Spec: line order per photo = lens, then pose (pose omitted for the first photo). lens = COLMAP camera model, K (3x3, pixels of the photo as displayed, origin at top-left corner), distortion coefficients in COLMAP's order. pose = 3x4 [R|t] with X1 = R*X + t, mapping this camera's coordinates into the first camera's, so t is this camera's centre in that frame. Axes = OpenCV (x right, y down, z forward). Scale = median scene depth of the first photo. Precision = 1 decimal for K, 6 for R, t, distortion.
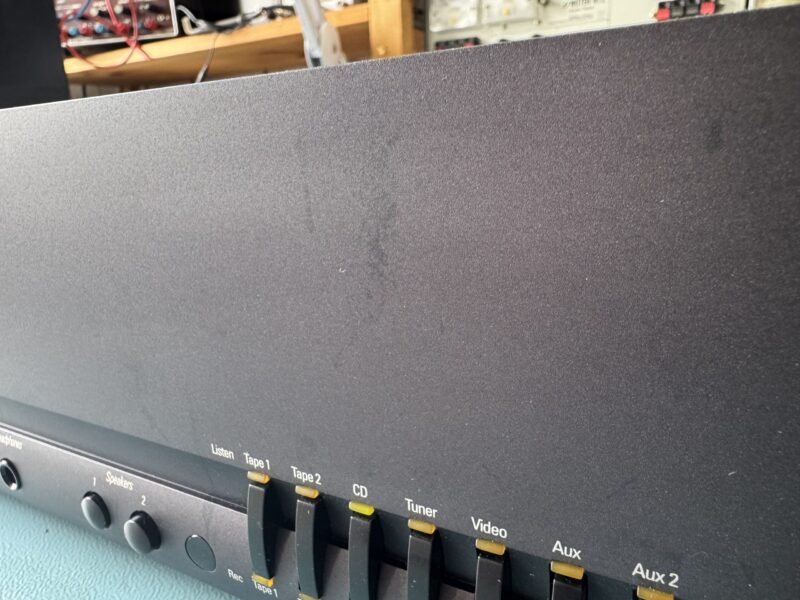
lens RADIAL K [[576.7, 0, 396.5], [0, 576.7, 298.3], [0, 0, 1]] dist [-0.010070, -0.031400]
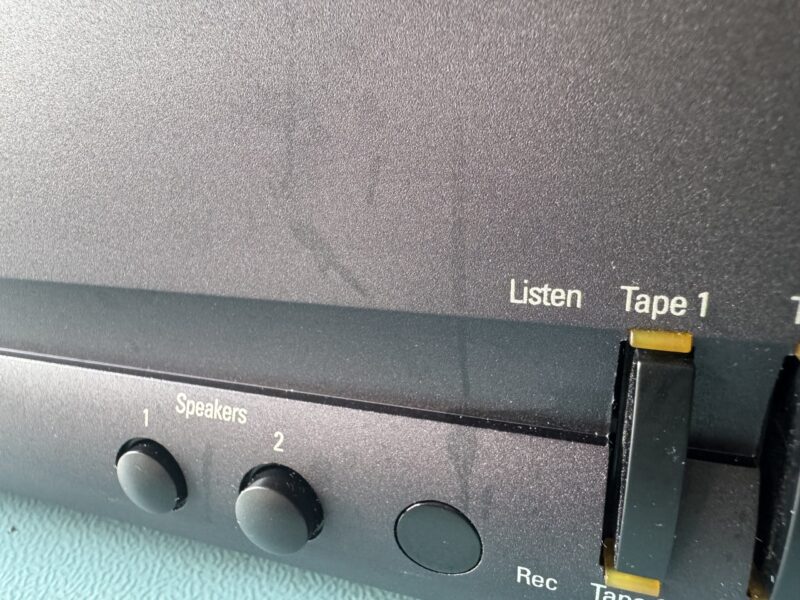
lens RADIAL K [[576.7, 0, 403.1], [0, 576.7, 302.7], [0, 0, 1]] dist [-0.010070, -0.031400]
pose [[0.986703, -0.038357, 0.157945, -0.394374], [0.028730, 0.997613, 0.062785, 0.203401], [-0.159976, -0.057413, 0.985450, 0.502059]]
